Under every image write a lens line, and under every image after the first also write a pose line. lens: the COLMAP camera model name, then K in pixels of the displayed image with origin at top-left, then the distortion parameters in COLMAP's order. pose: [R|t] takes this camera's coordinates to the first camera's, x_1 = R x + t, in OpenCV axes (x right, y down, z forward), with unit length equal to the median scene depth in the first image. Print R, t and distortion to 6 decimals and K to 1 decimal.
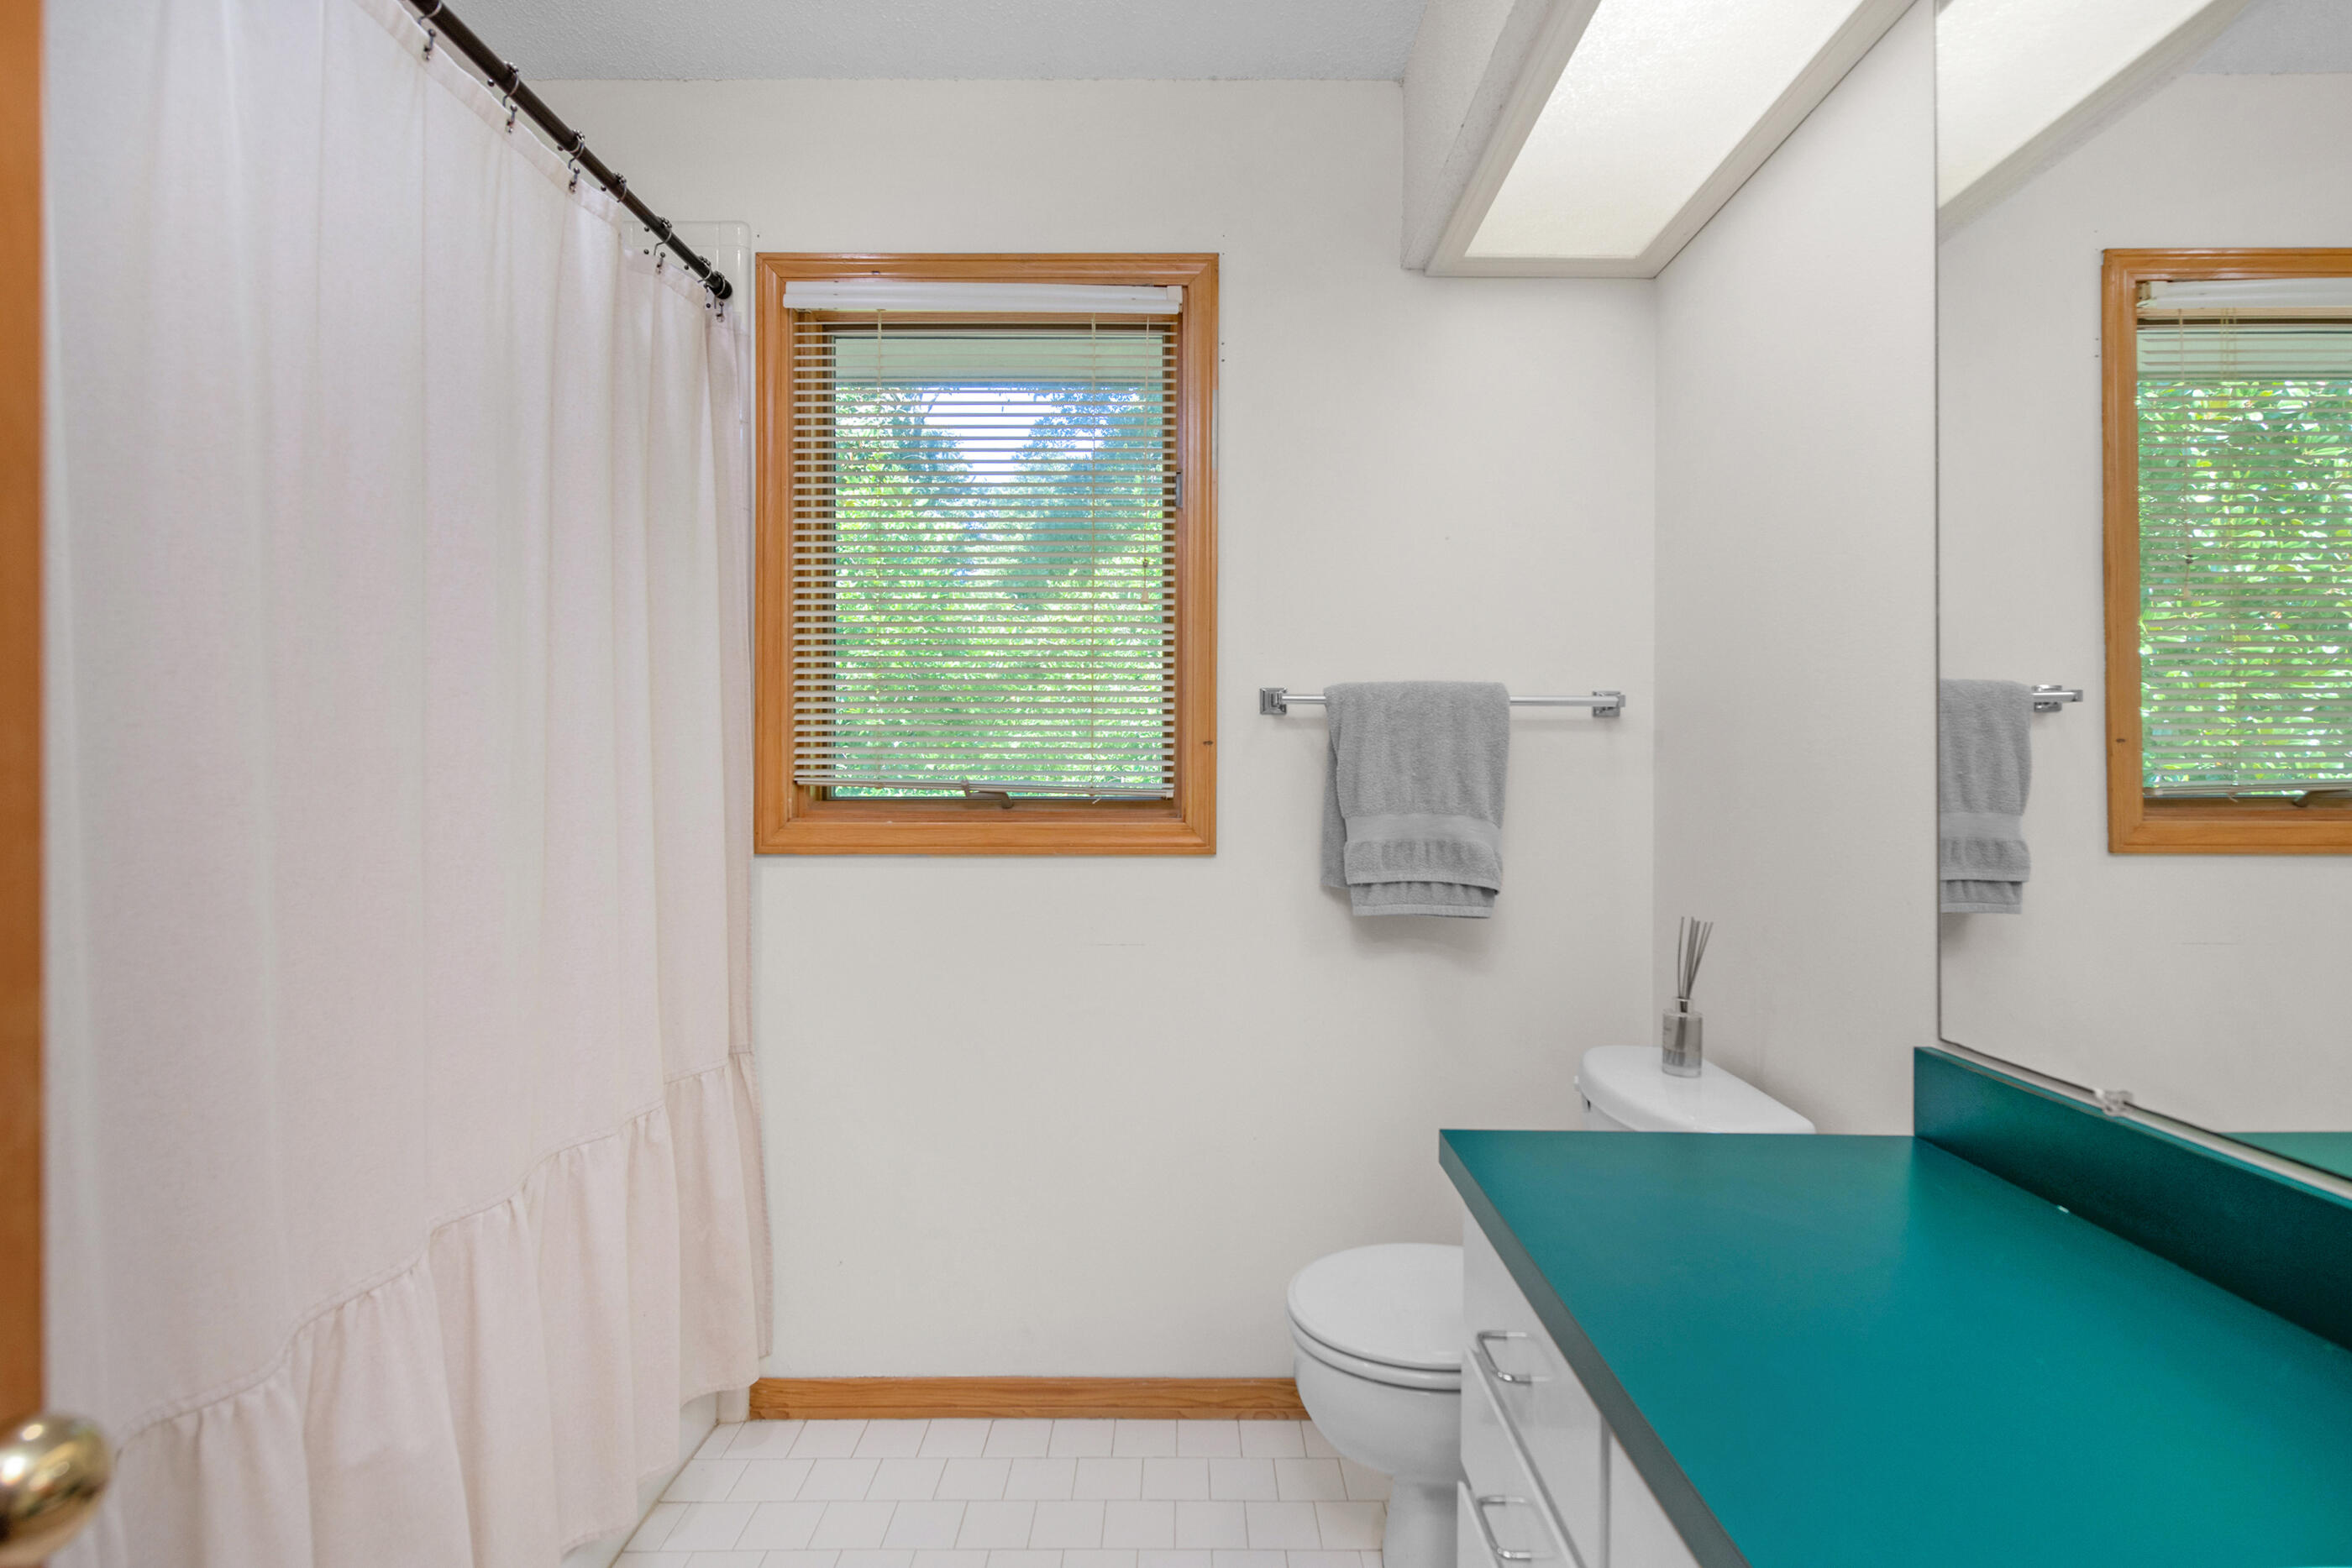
lens RADIAL K [[1125.6, 0, 1178.4], [0, 1125.6, 786.5], [0, 0, 1]] dist [0.001316, -0.000291]
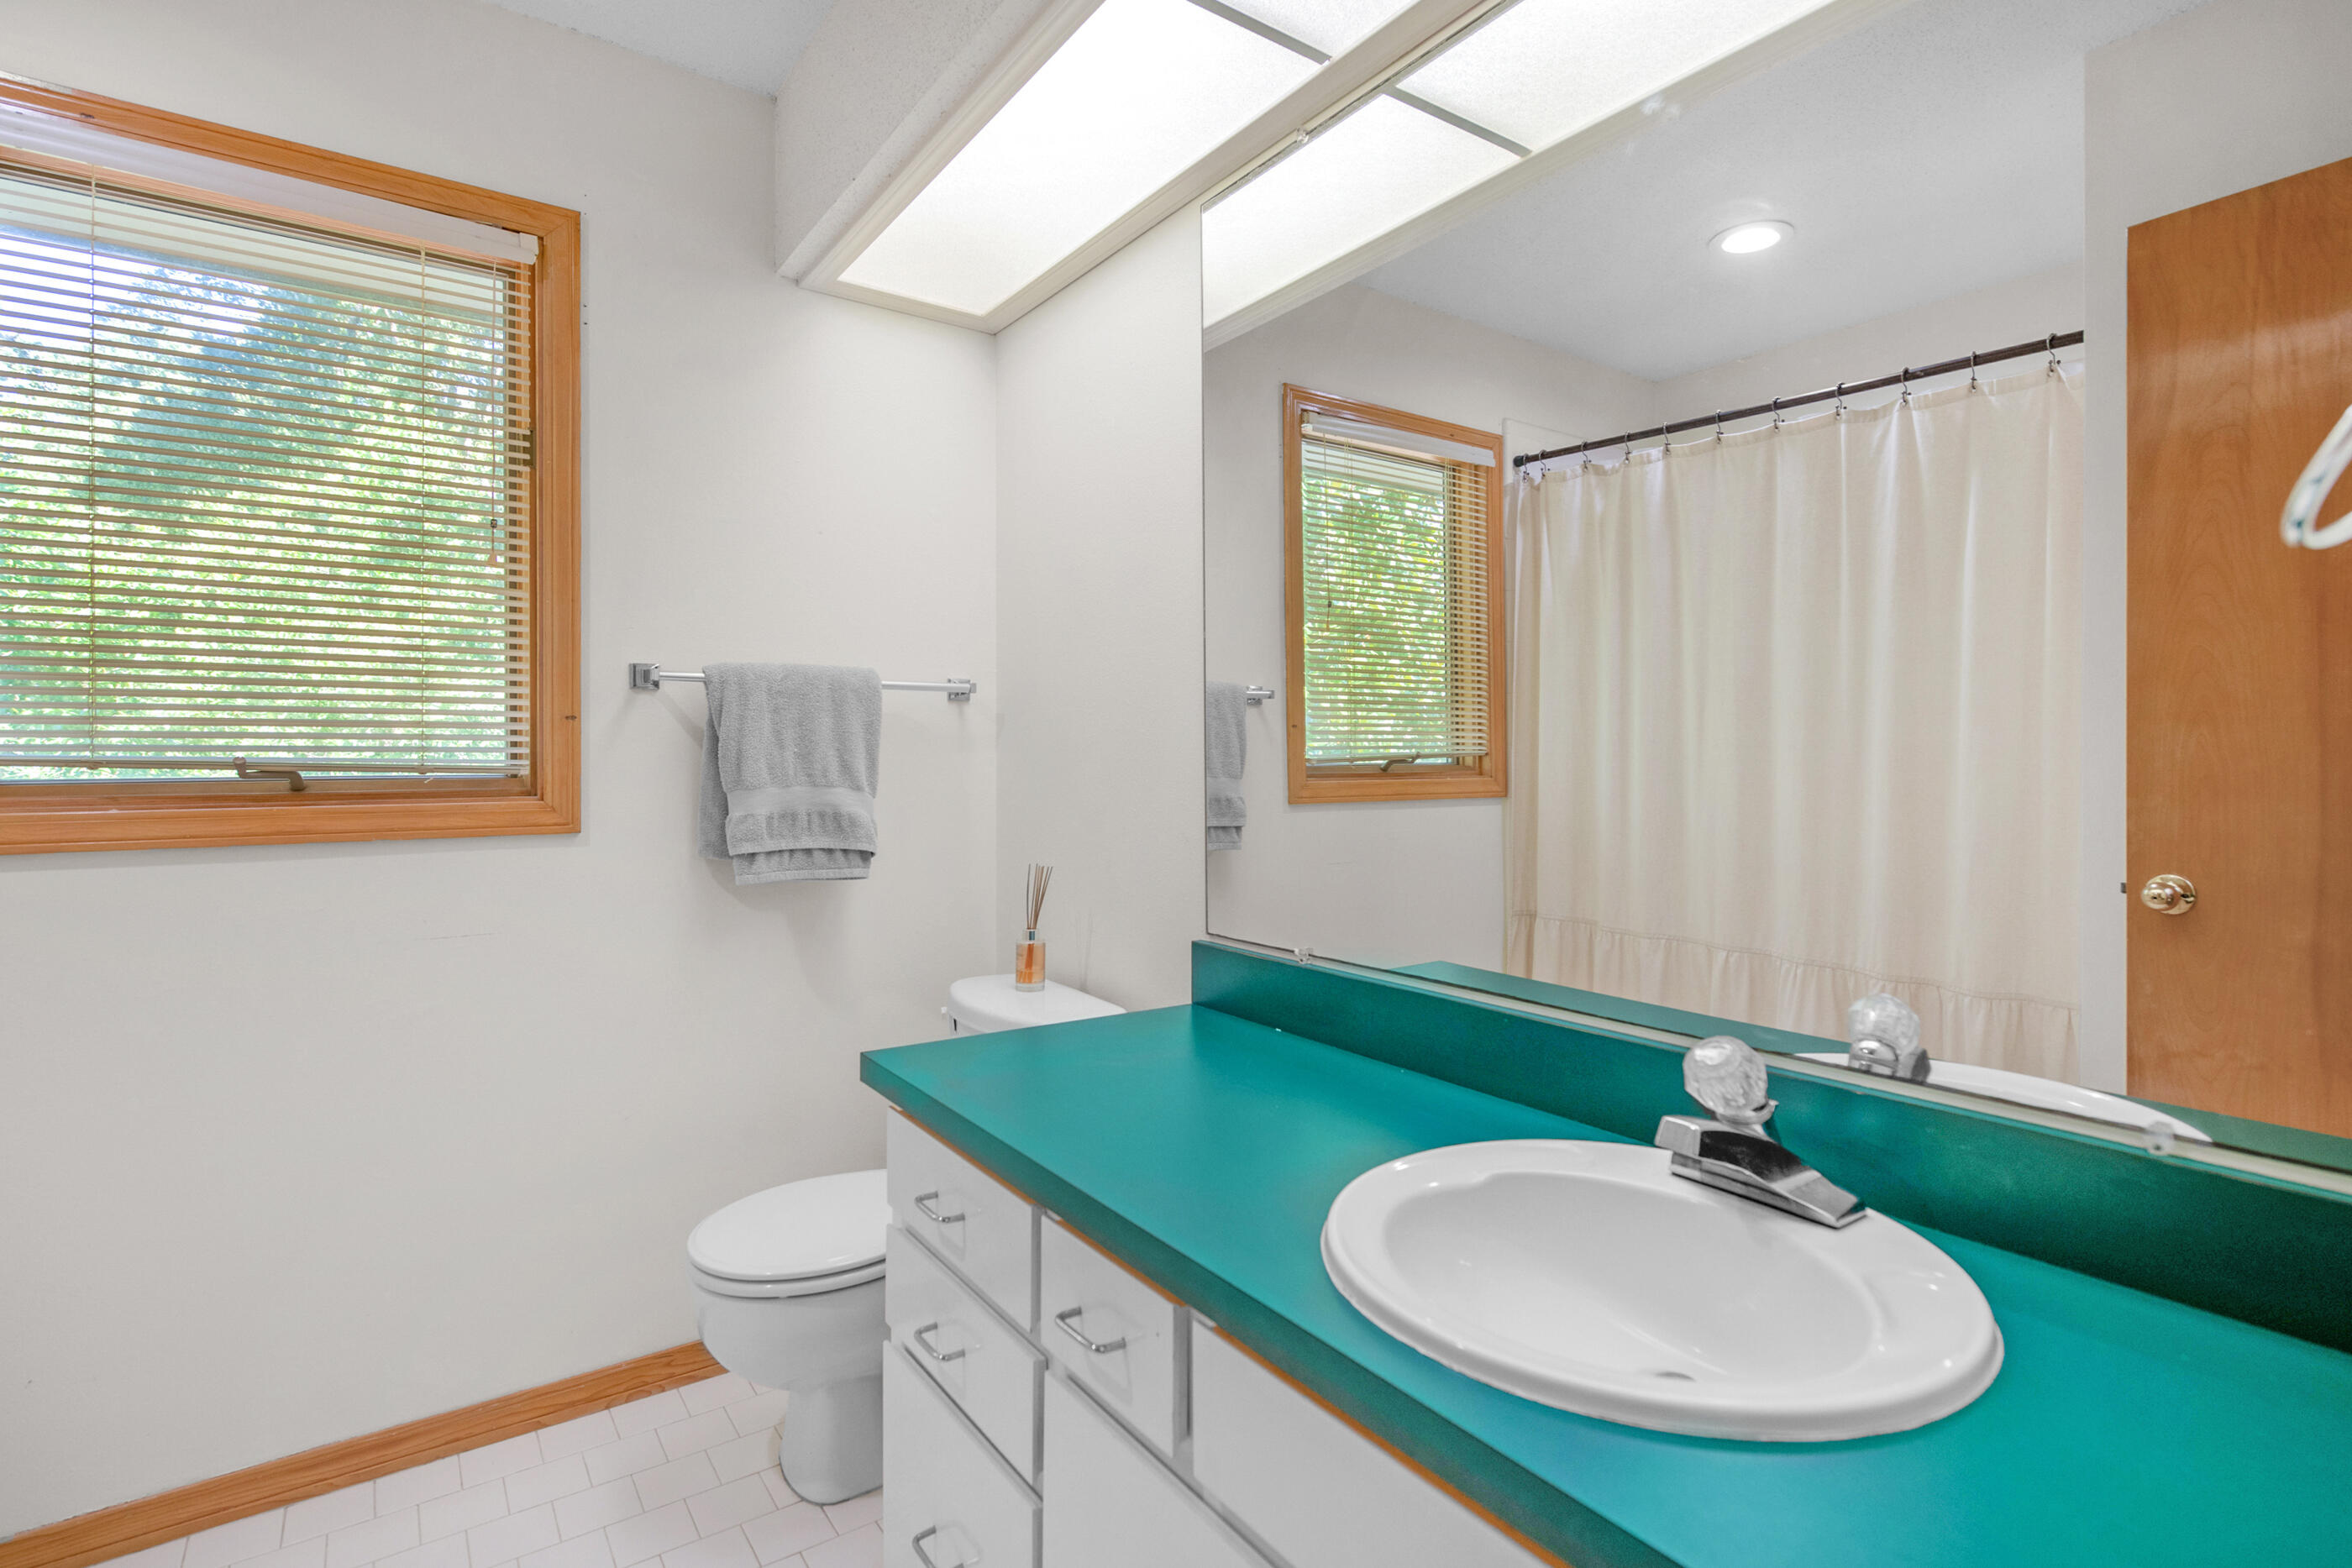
lens RADIAL K [[1125.6, 0, 1178.4], [0, 1125.6, 786.5], [0, 0, 1]] dist [0.001316, -0.000291]
pose [[0.821399, -0.019091, 0.570034, -0.105720], [0.007569, 0.999717, 0.022574, 0.002213], [-0.570303, -0.014227, 0.821311, -0.098048]]
